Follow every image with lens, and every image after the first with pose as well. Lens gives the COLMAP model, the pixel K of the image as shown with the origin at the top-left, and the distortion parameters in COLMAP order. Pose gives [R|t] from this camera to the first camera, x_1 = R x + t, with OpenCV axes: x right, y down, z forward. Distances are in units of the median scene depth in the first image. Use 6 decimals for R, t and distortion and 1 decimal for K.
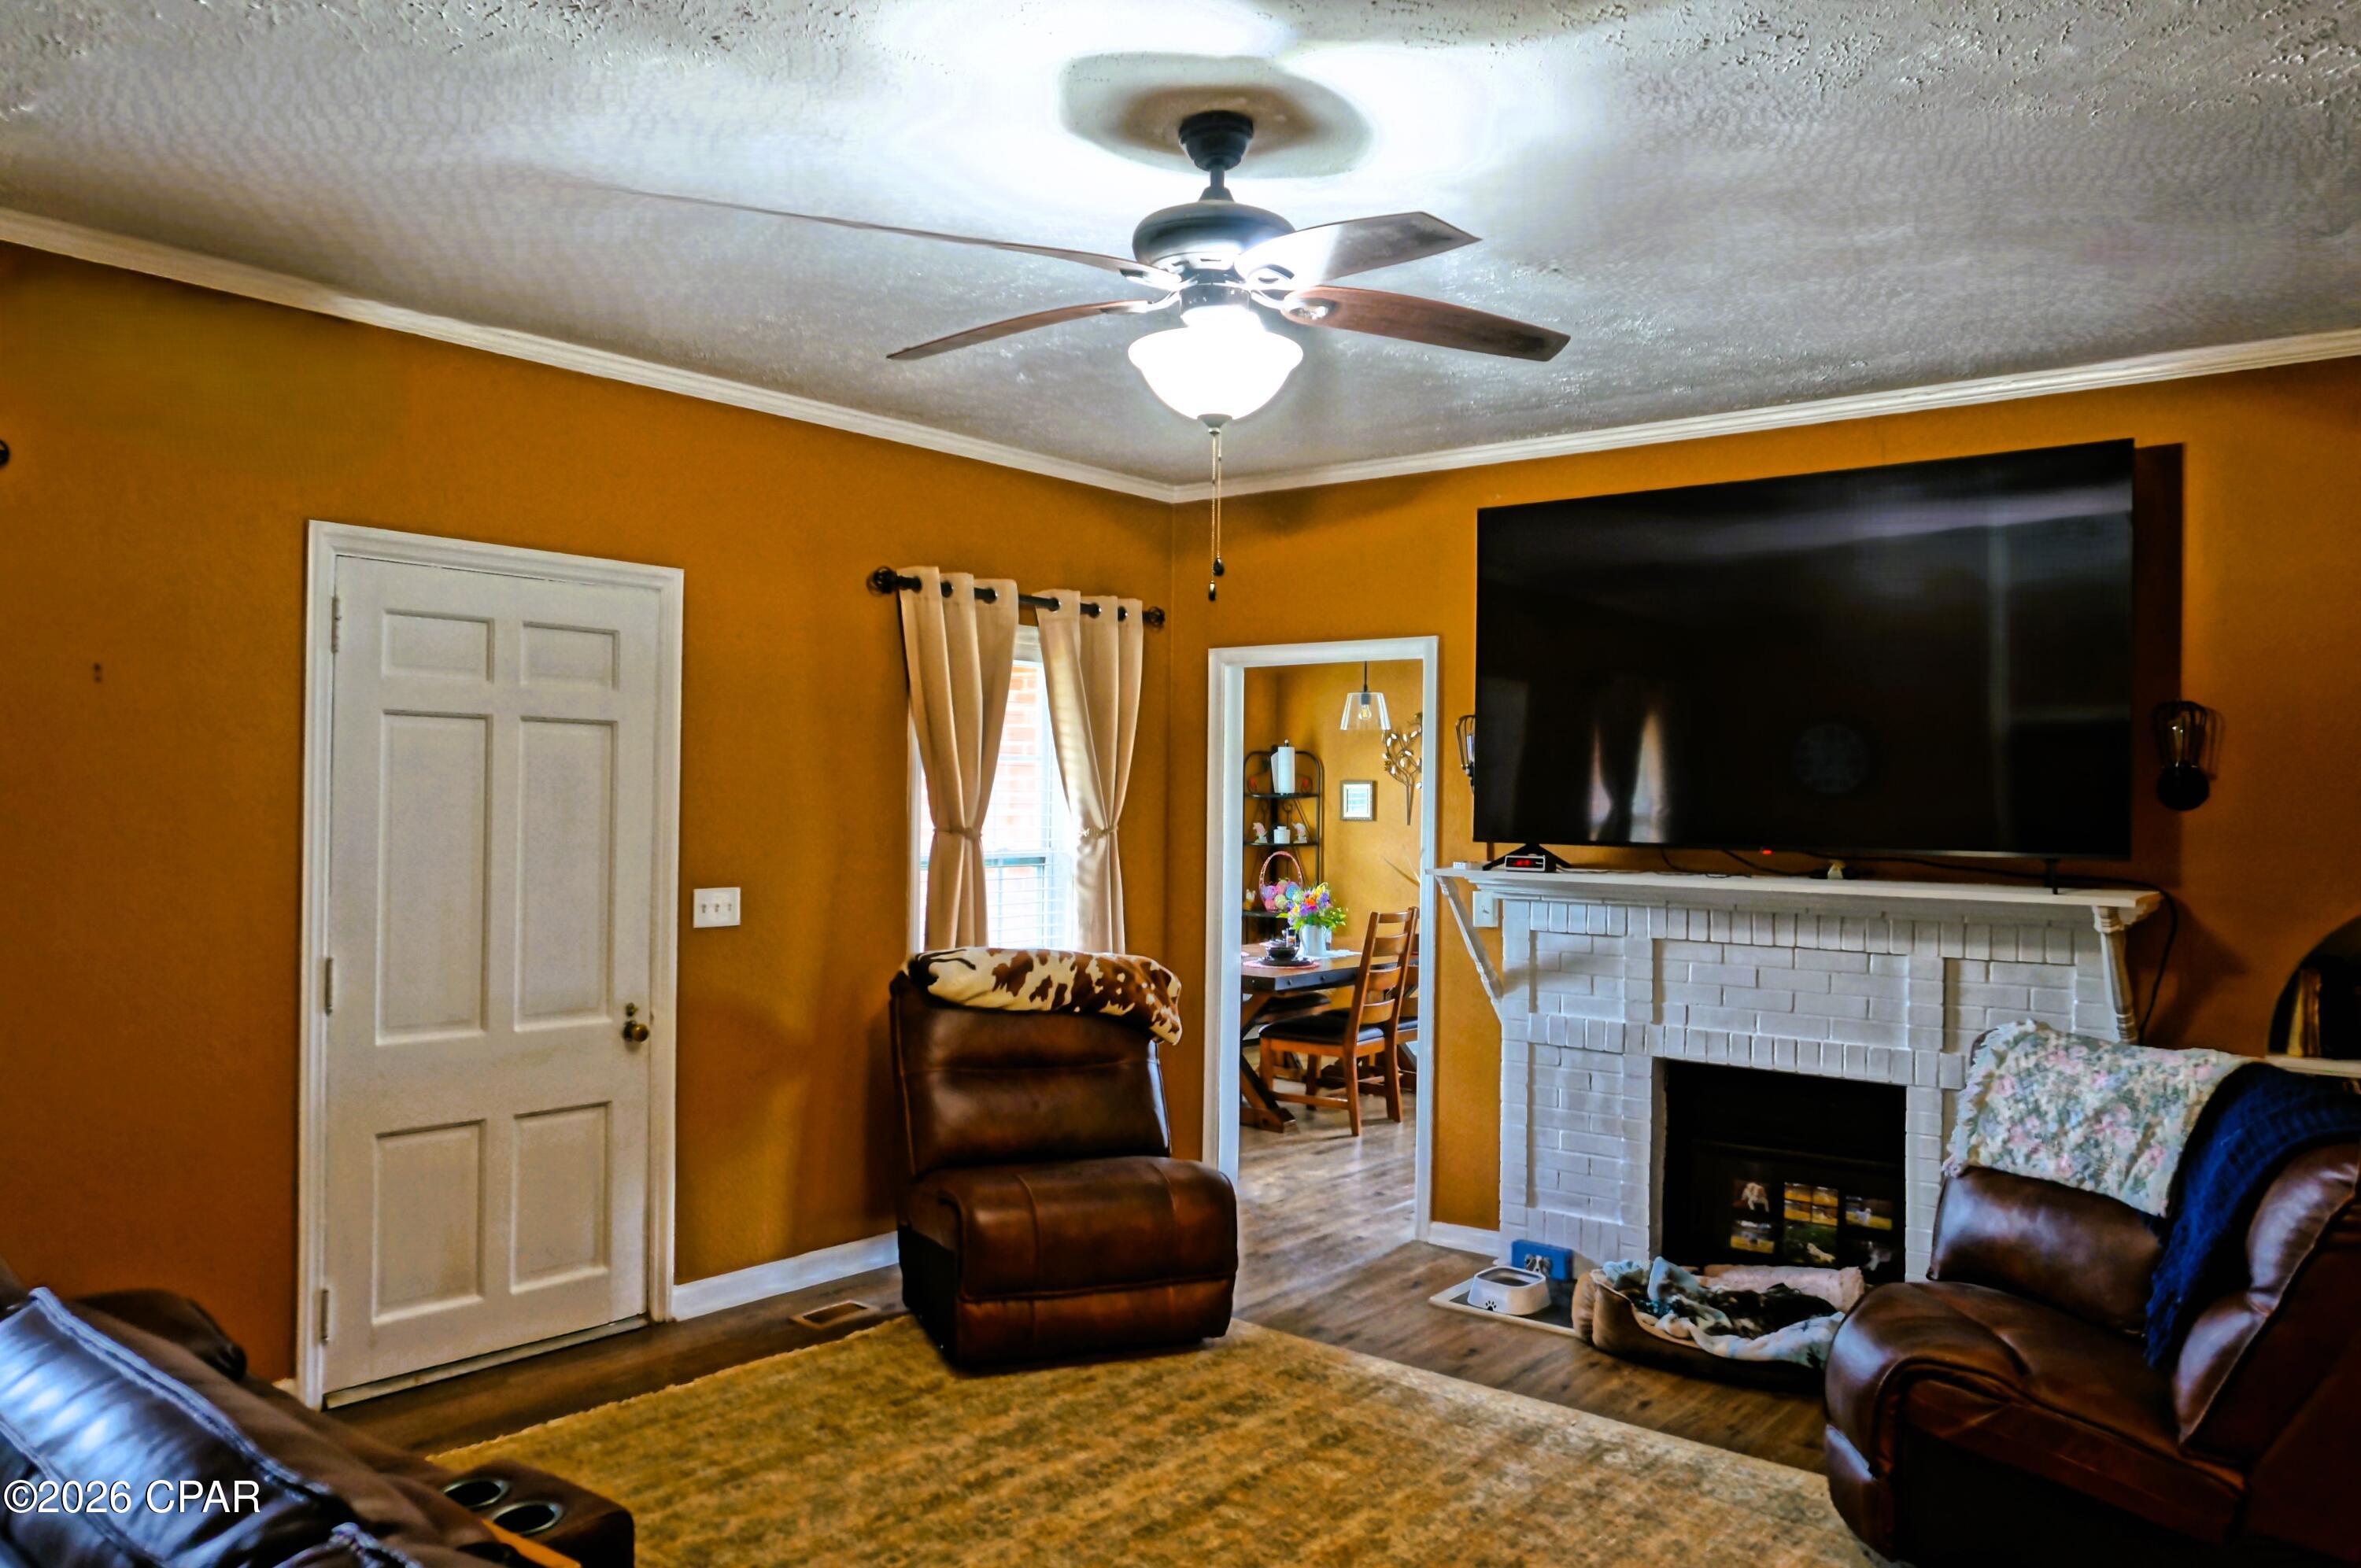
lens RADIAL K [[1679.0, 0, 1170.2], [0, 1679.0, 774.3], [0, 0, 1]] dist [-0.064229, 0.015113]
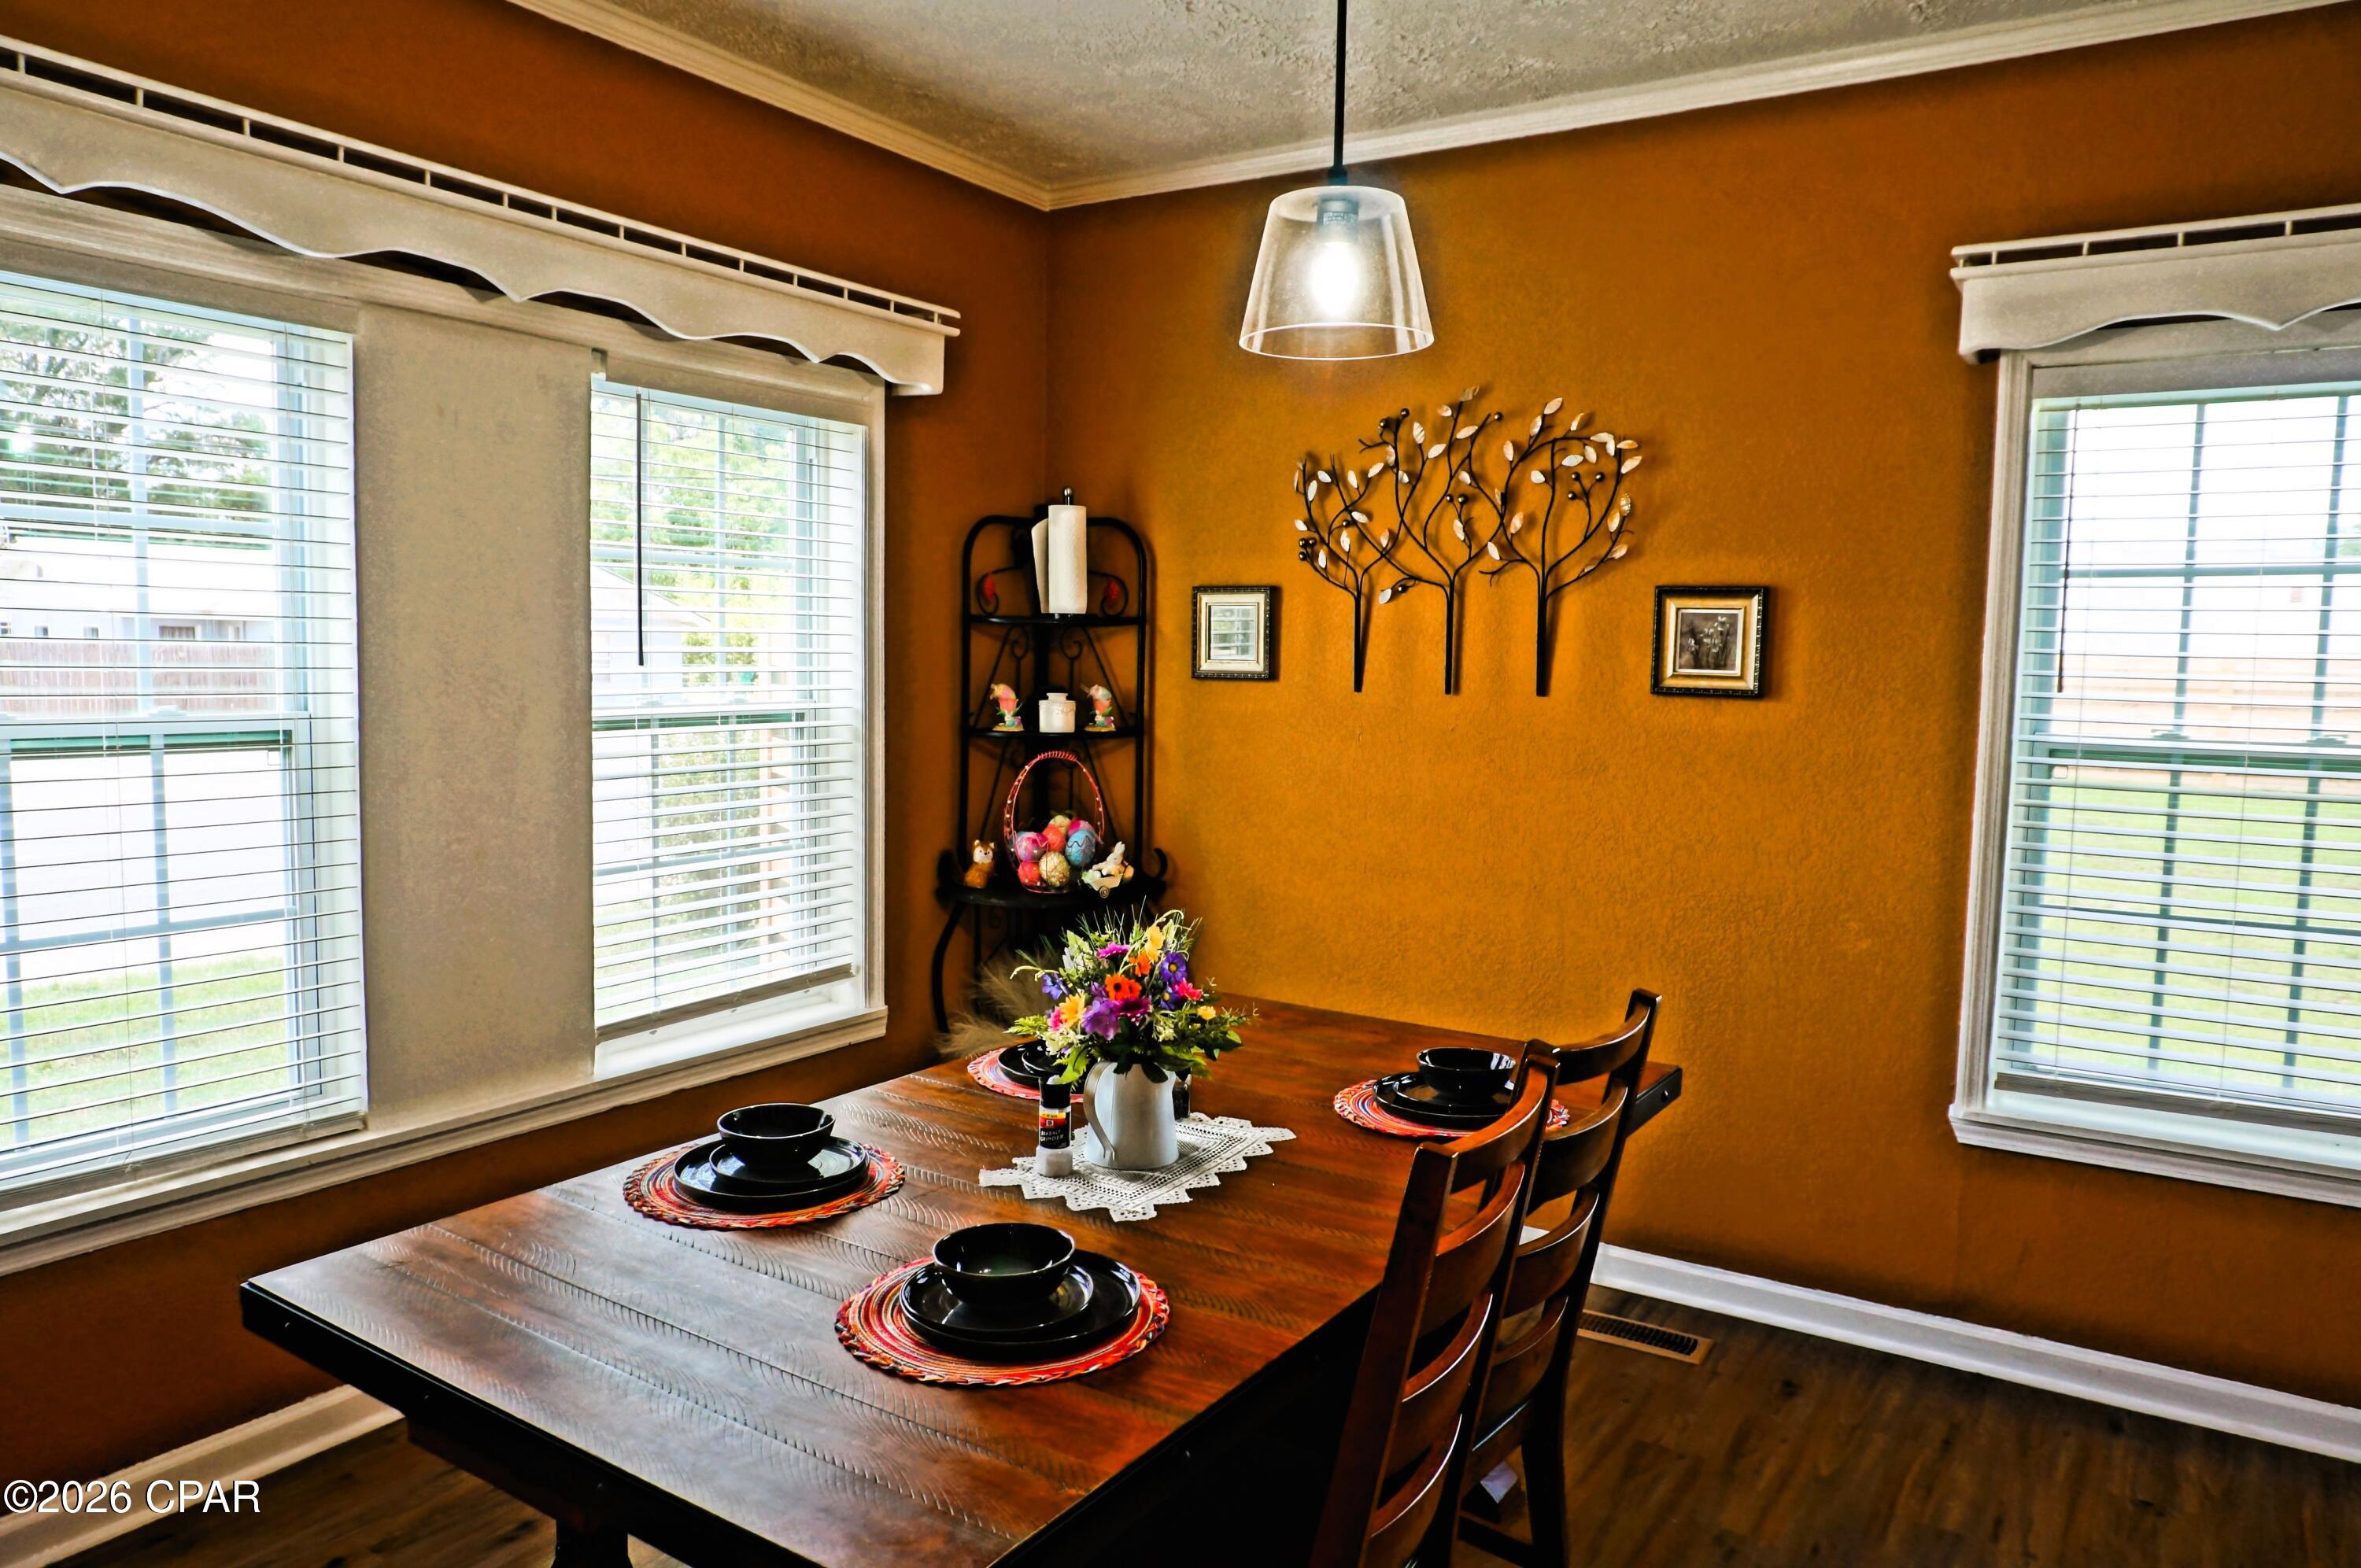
lens RADIAL K [[1634.1, 0, 1174.9], [0, 1634.1, 782.2], [0, 0, 1]] dist [-0.002251, 0.014045]
pose [[0.993379, -0.005611, 0.114743, 0.048681], [-0.005886, 0.995009, 0.099614, 0.012183], [-0.114729, -0.099630, 0.988388, 0.583782]]
